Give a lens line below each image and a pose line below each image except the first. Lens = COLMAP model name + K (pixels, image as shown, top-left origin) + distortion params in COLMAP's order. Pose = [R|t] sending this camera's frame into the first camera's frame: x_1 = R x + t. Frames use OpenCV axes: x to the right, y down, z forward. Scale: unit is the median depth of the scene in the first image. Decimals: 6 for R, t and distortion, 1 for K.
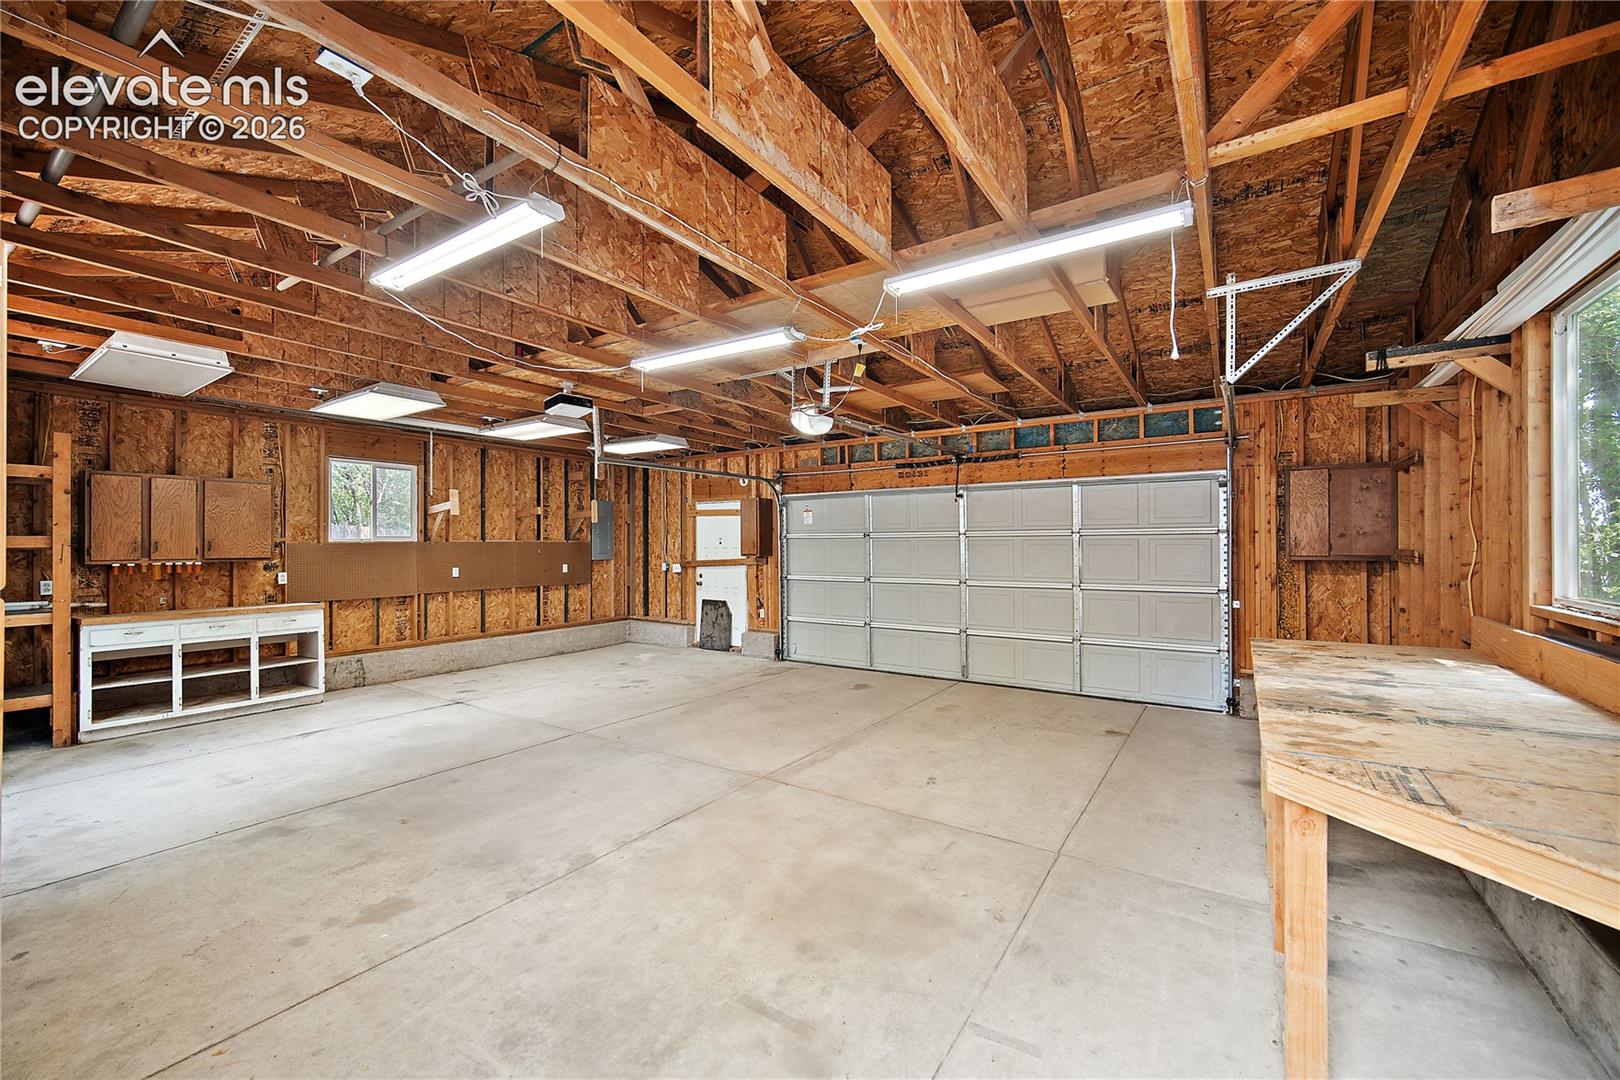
lens RADIAL K [[635.4, 0, 810.0], [0, 635.4, 540.0], [0, 0, 1]] dist [-0.022906, -0.000005]
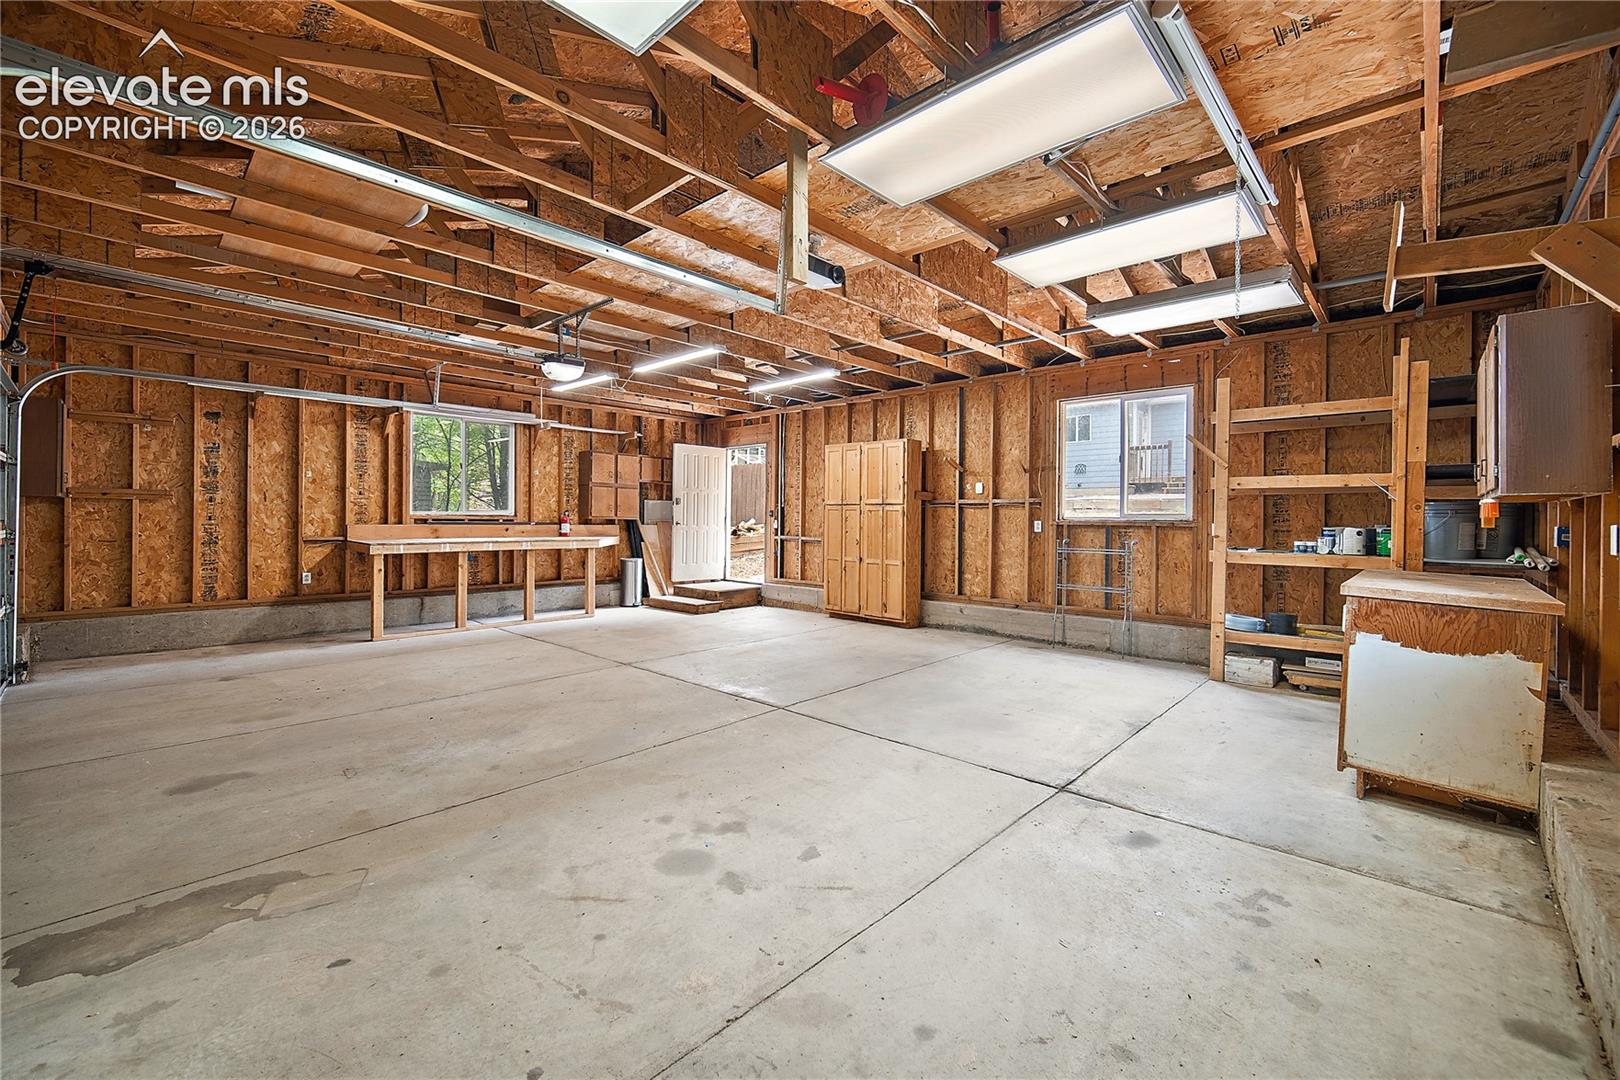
lens RADIAL K [[665.7, 0, 810.0], [0, 665.7, 540.0], [0, 0, 1]] dist [-0.000657, 0.000321]
pose [[-0.987447, -0.005143, 0.157865, -0.527723], [-0.001705, 0.999758, 0.021911, 0.065133], [-0.157940, 0.021366, -0.987218, 1.808678]]
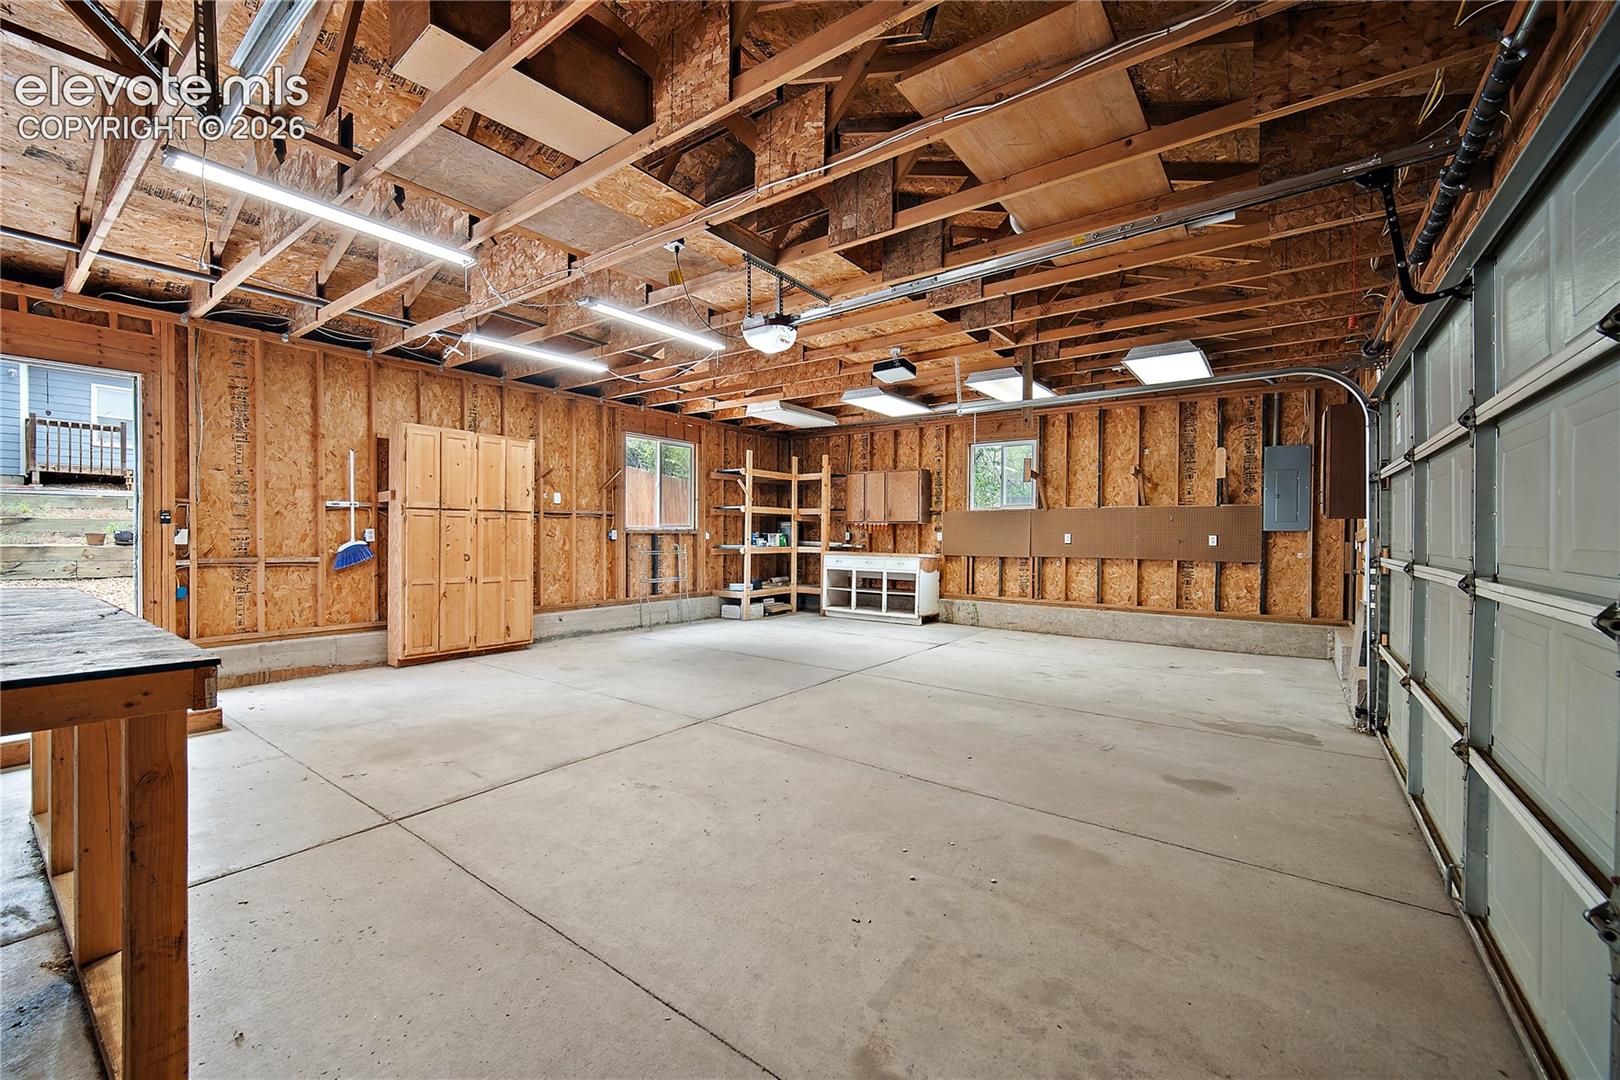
lens RADIAL K [[645.1, 0, 810.0], [0, 645.1, 540.0], [0, 0, 1]] dist [0.001907, 0.000179]
pose [[-0.038404, 0.019851, -0.999065, 0.745659], [0.001053, 0.999803, 0.019825, 0.049174], [0.999262, -0.000291, -0.038417, 0.947605]]
